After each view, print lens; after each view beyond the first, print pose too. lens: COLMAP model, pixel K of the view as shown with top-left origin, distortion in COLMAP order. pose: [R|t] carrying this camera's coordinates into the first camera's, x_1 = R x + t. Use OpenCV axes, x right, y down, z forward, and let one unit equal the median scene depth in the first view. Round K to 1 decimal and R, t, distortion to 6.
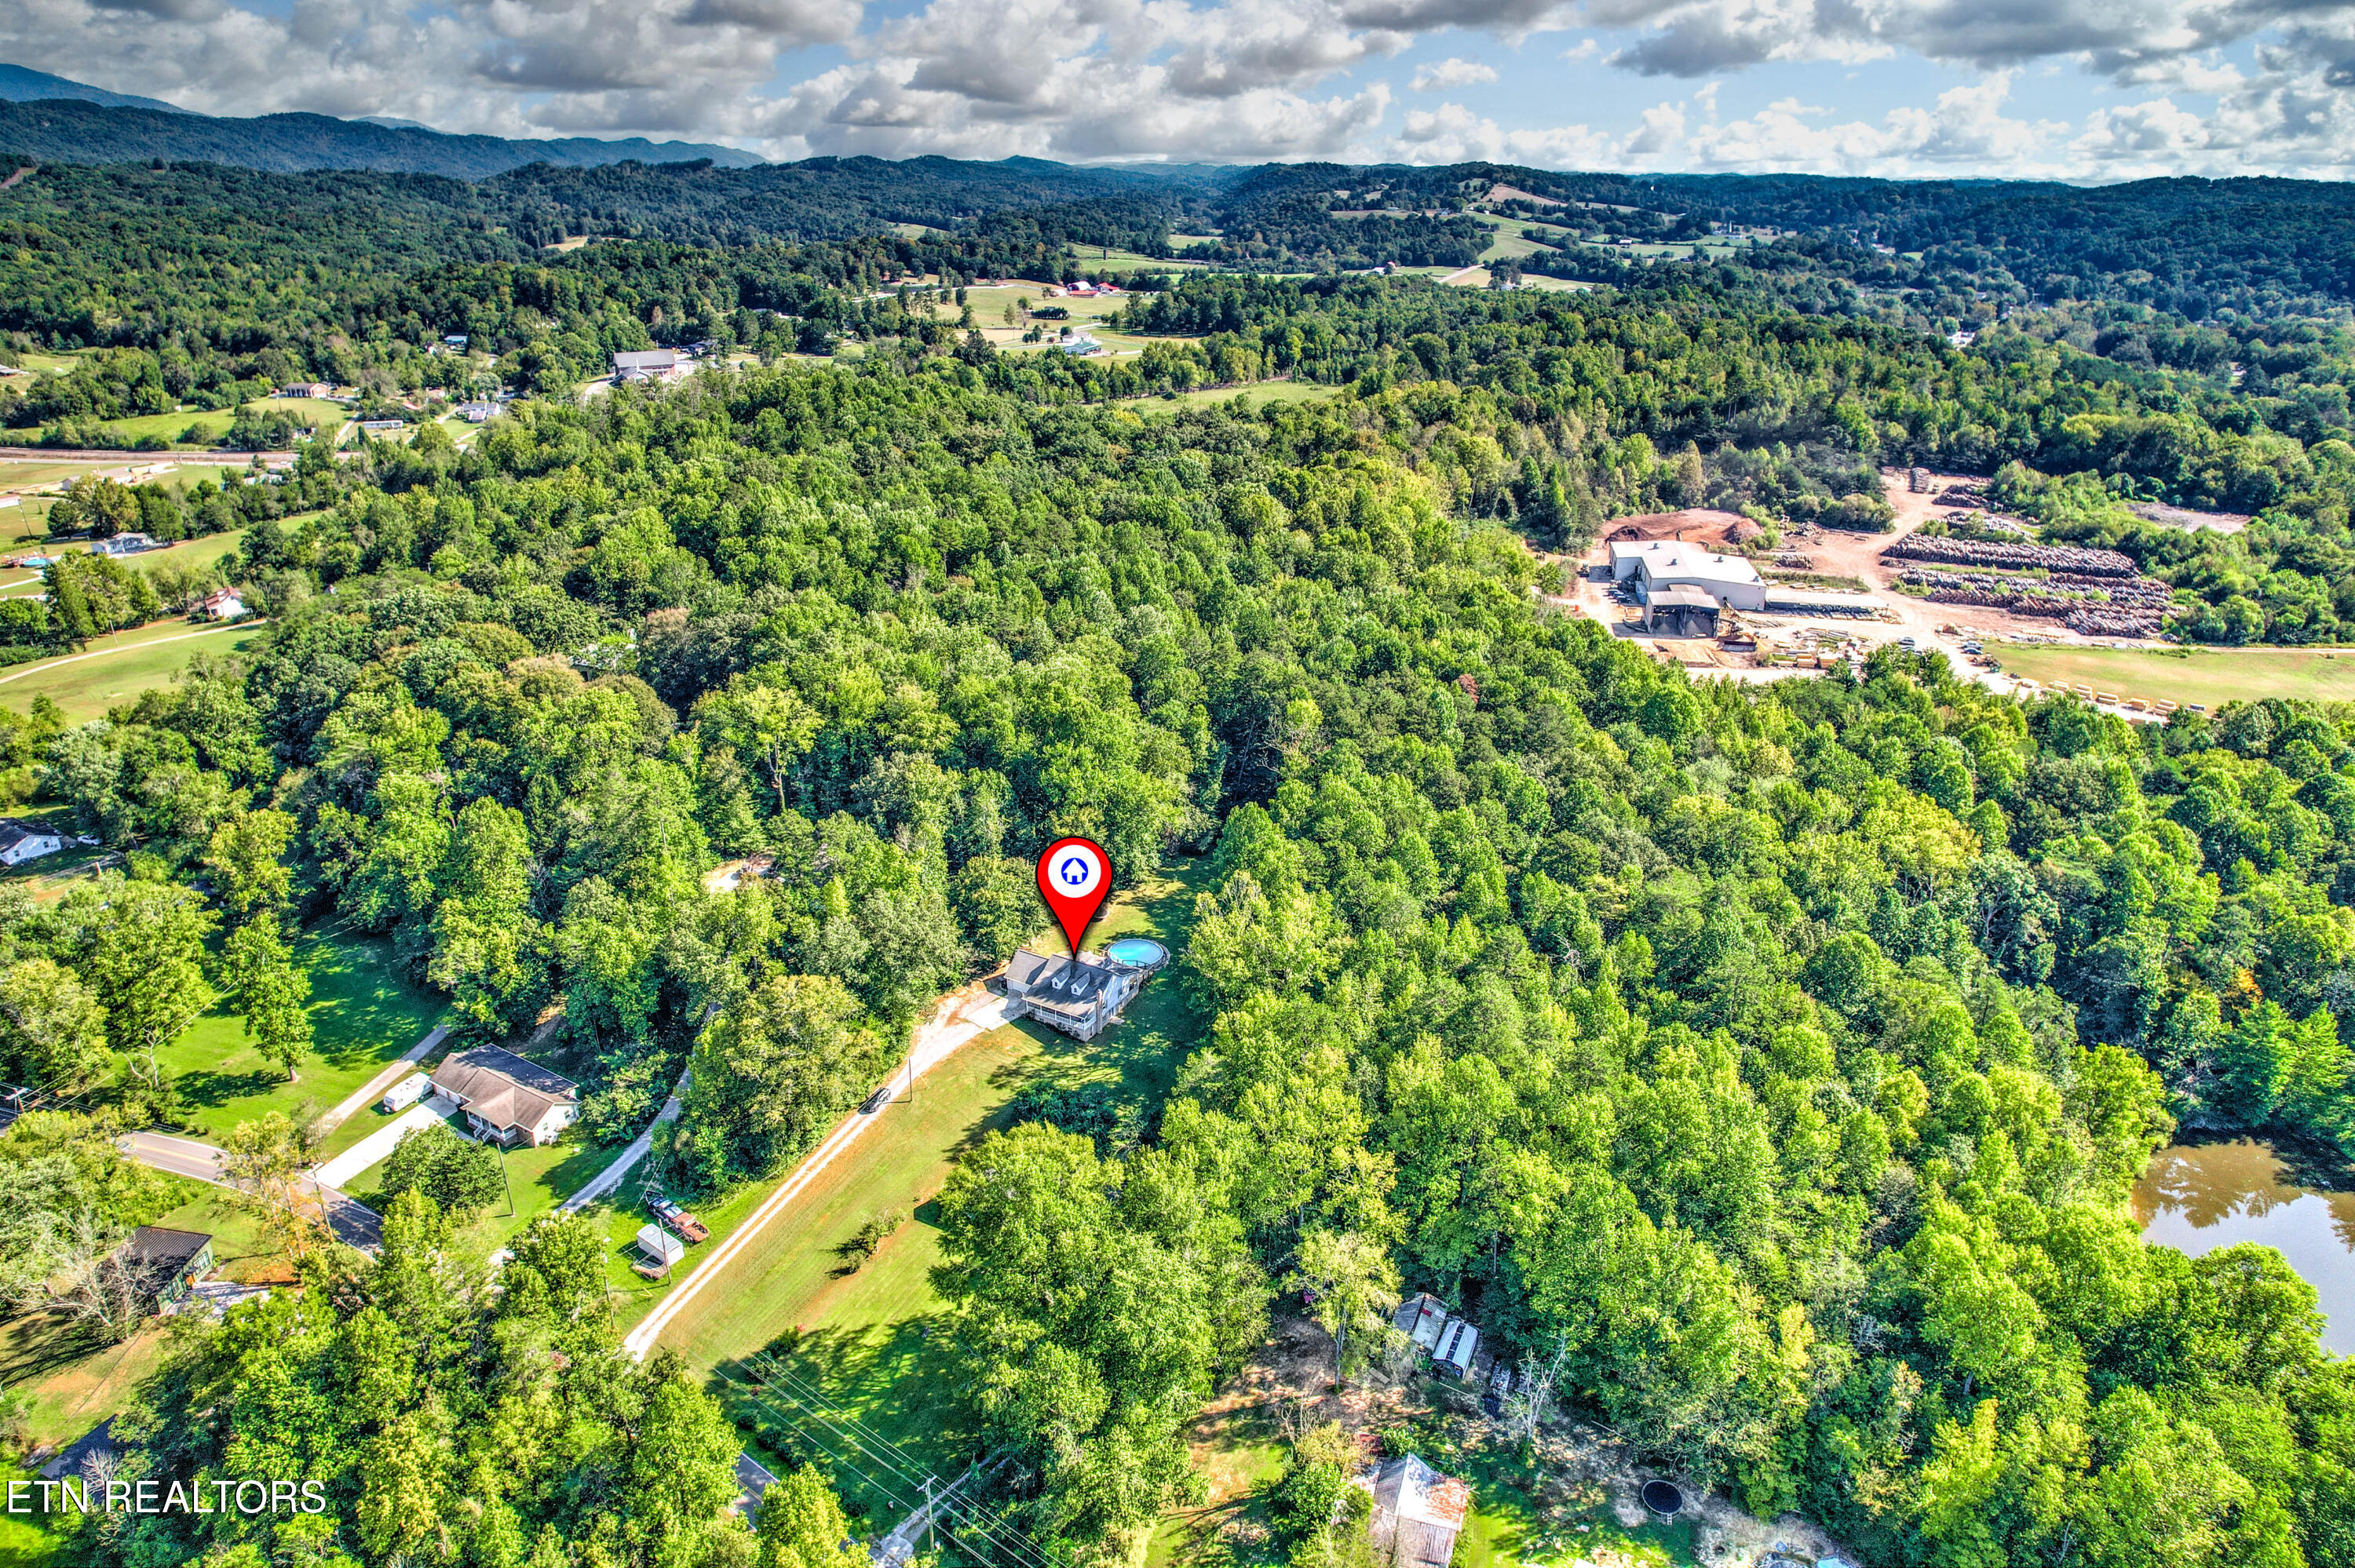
lens RADIAL K [[1513.6, 0, 1186.5], [0, 1513.6, 785.6], [0, 0, 1]] dist [-0.071765, 0.061248]
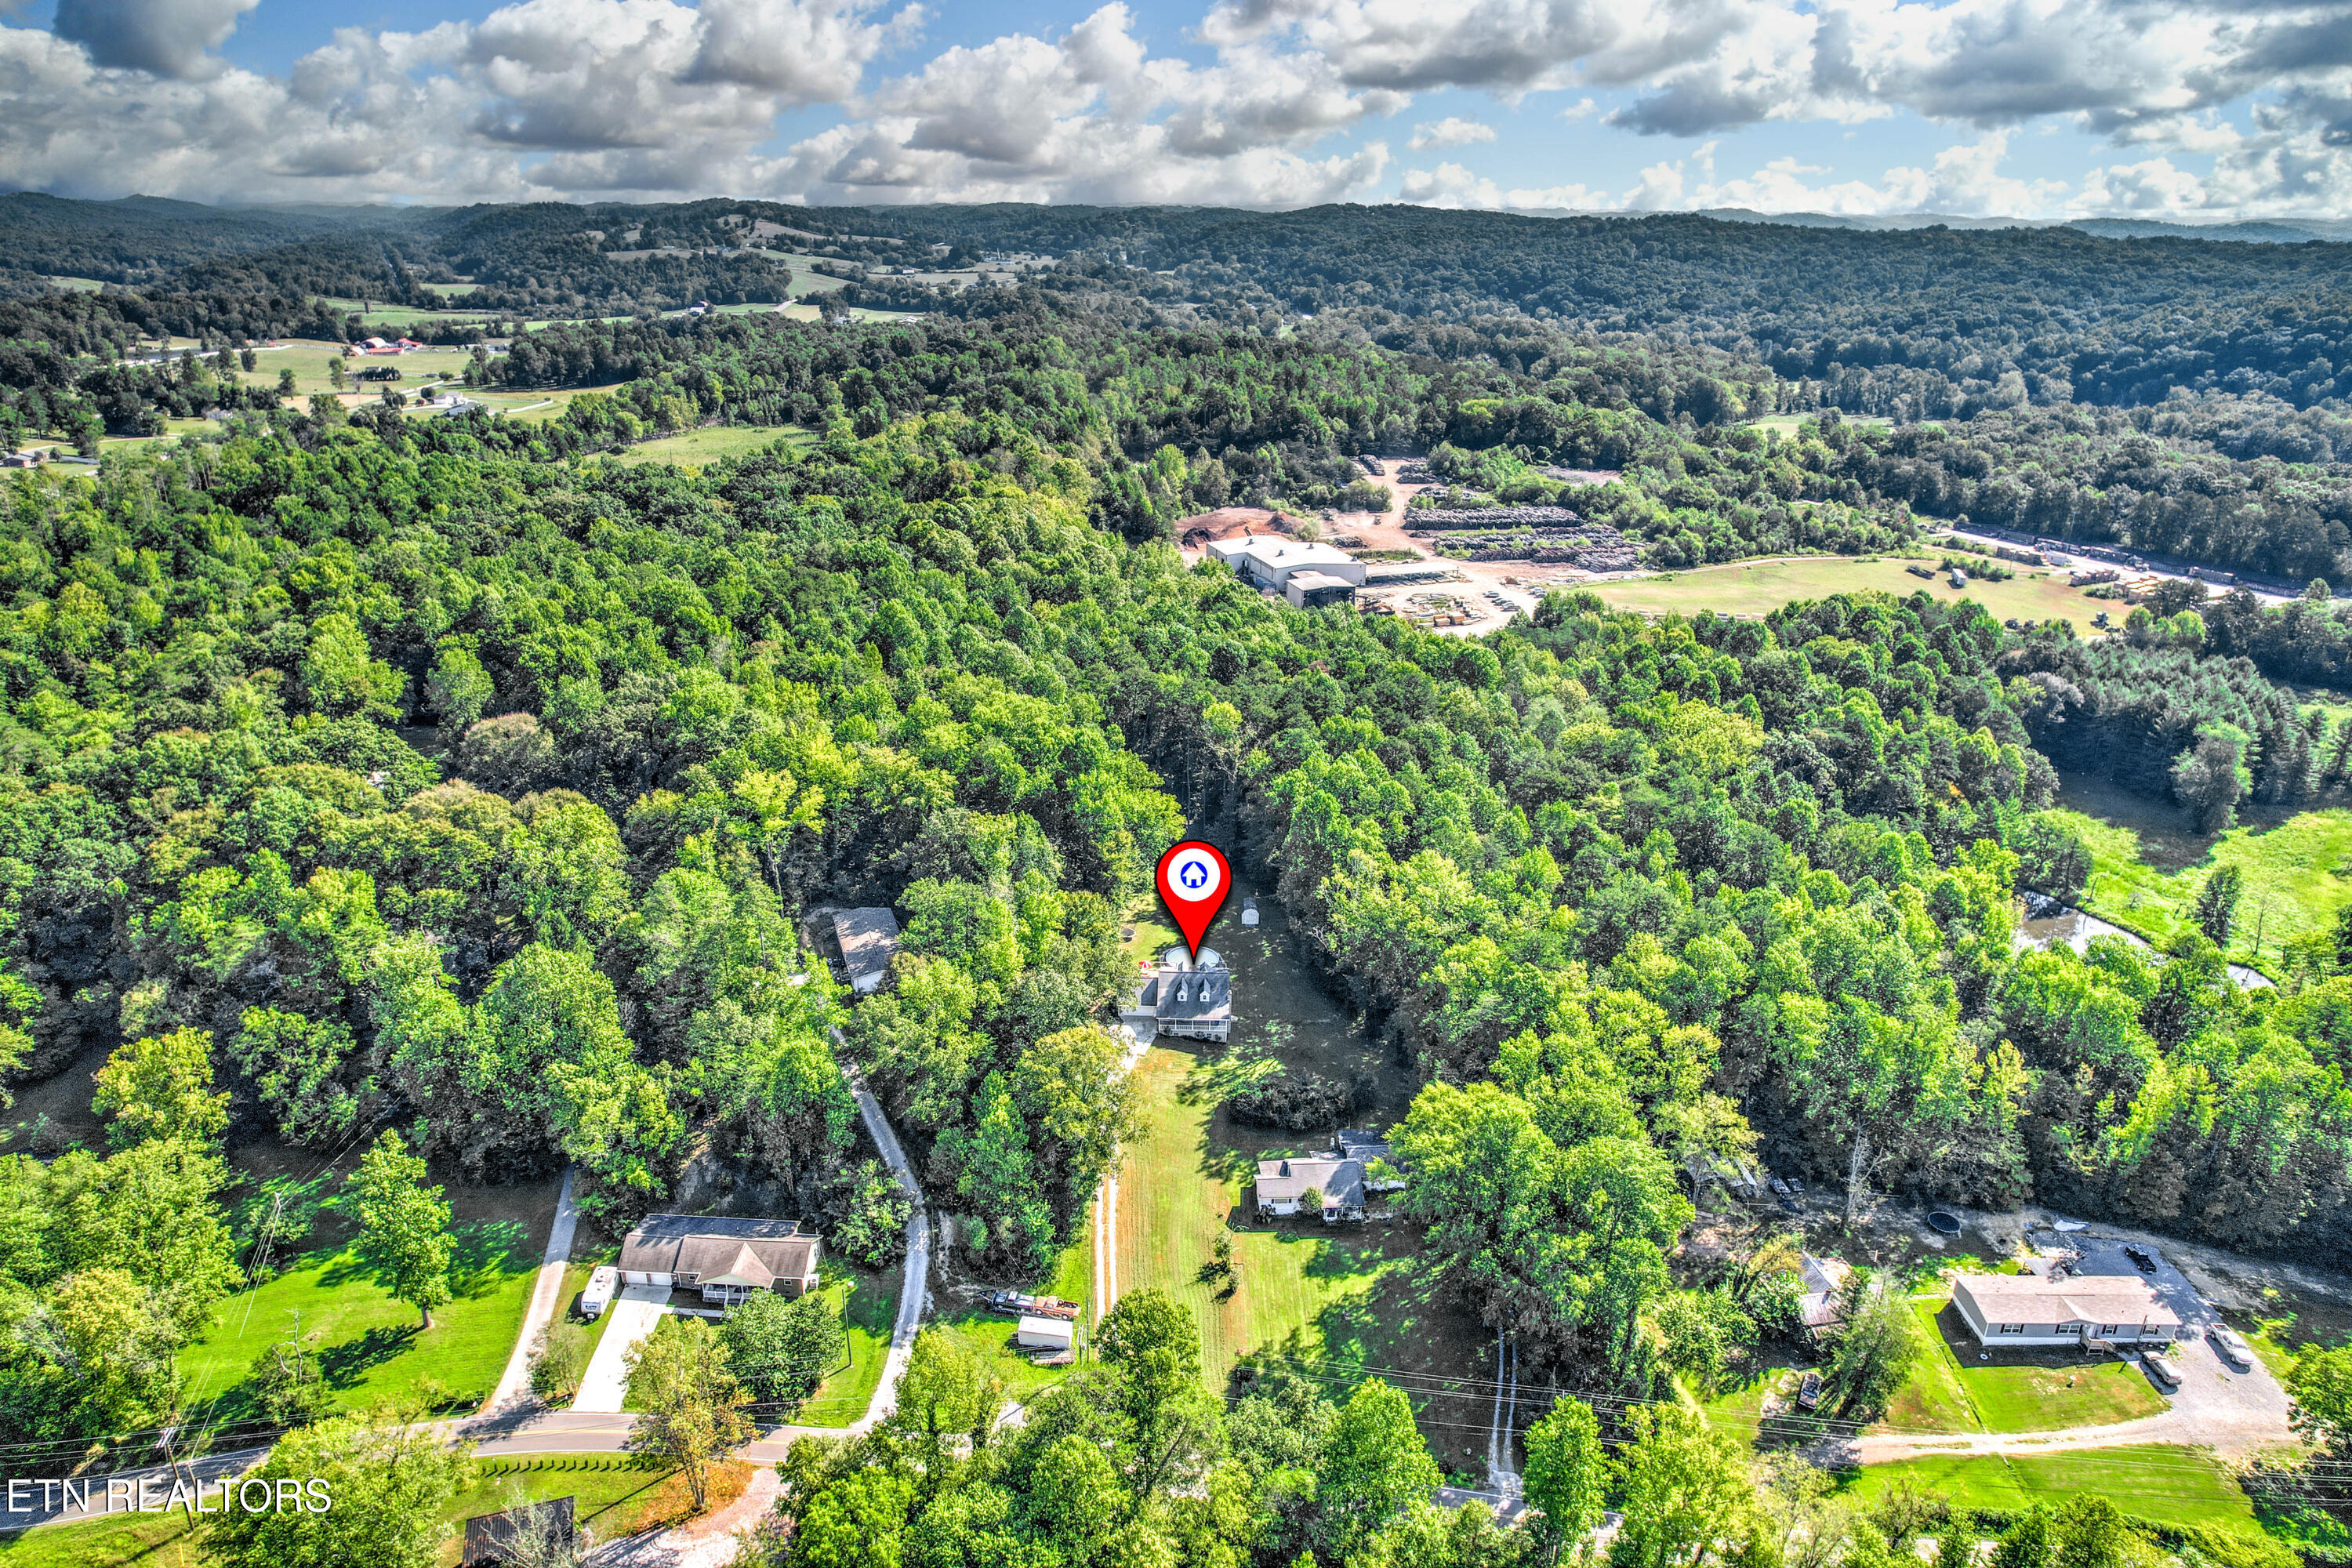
lens RADIAL K [[1502.2, 0, 1176.0], [0, 1502.2, 784.0], [0, 0, 1]] dist [-0.047450, 0.003057]
pose [[0.881733, -0.173409, 0.438722, -0.228708], [0.181696, 0.983076, 0.023401, -0.016398], [-0.435355, 0.059081, 0.898318, 0.030628]]
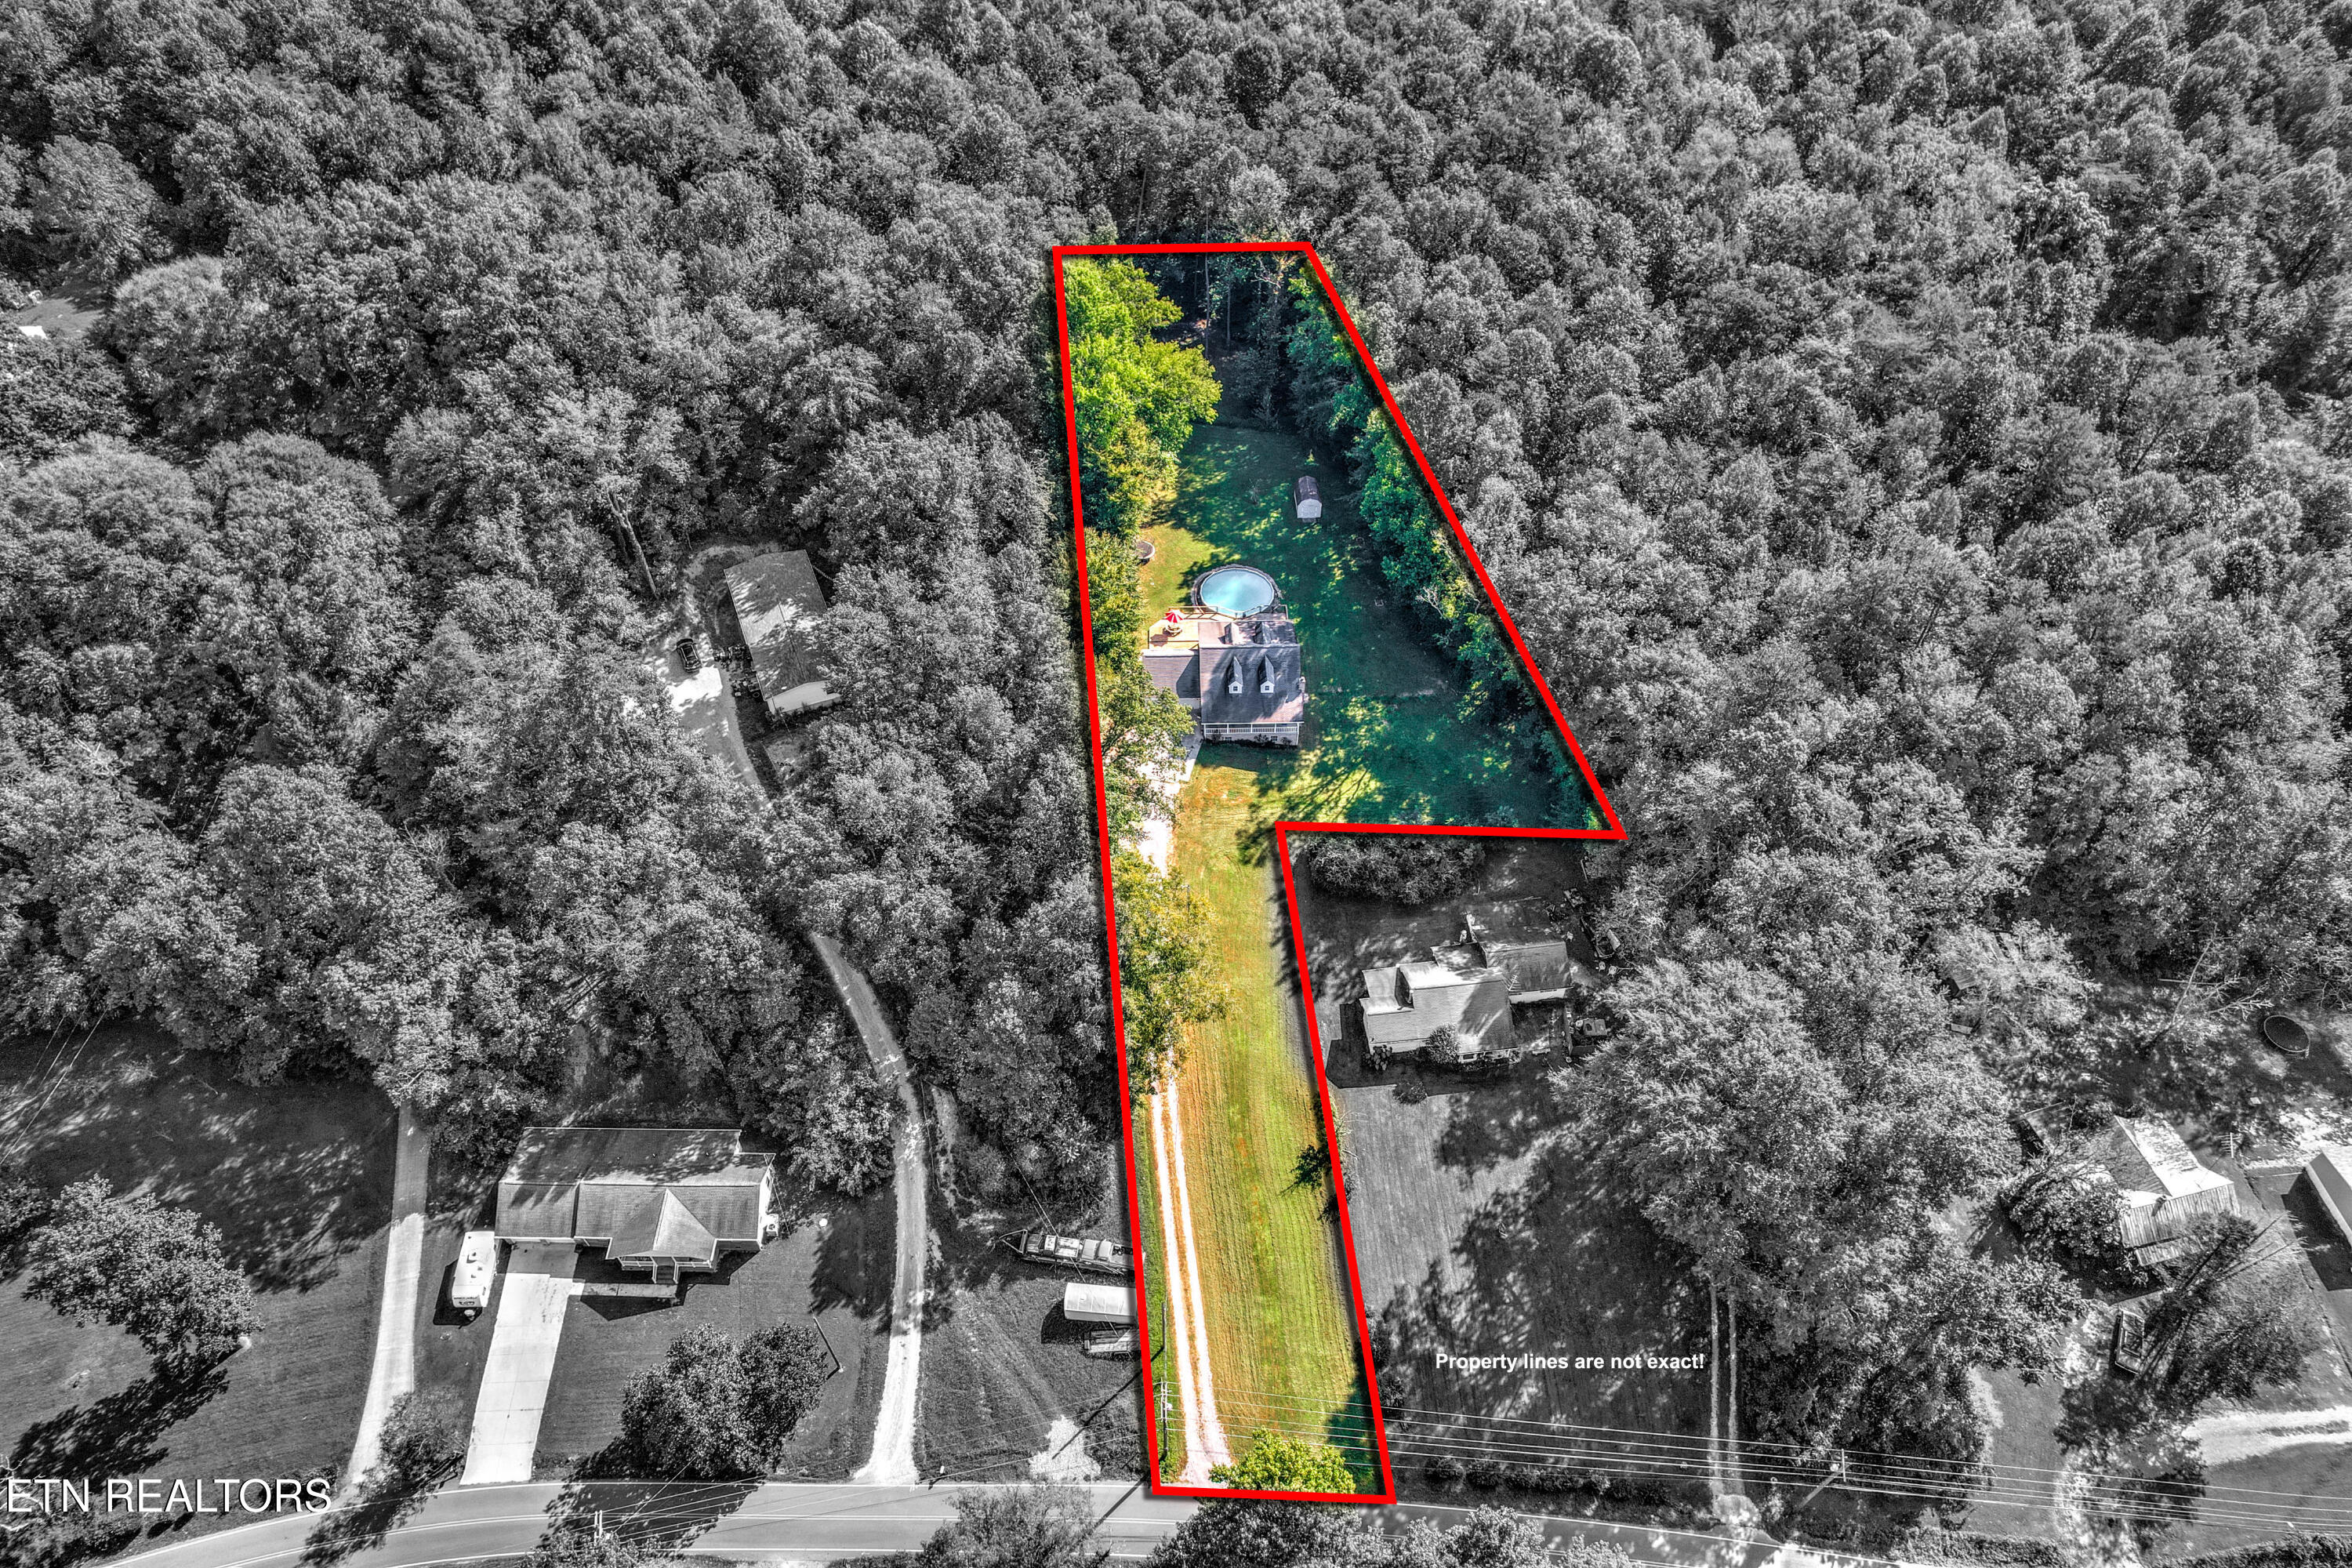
lens RADIAL K [[1511.8, 0, 1185.0], [0, 1511.8, 785.6], [0, 0, 1]] dist [-0.071765, 0.061248]
pose [[0.856110, -0.394389, 0.333965, -0.164206], [0.210534, 0.856329, 0.471568, -0.079875], [-0.471965, -0.333403, 0.816144, 0.176287]]
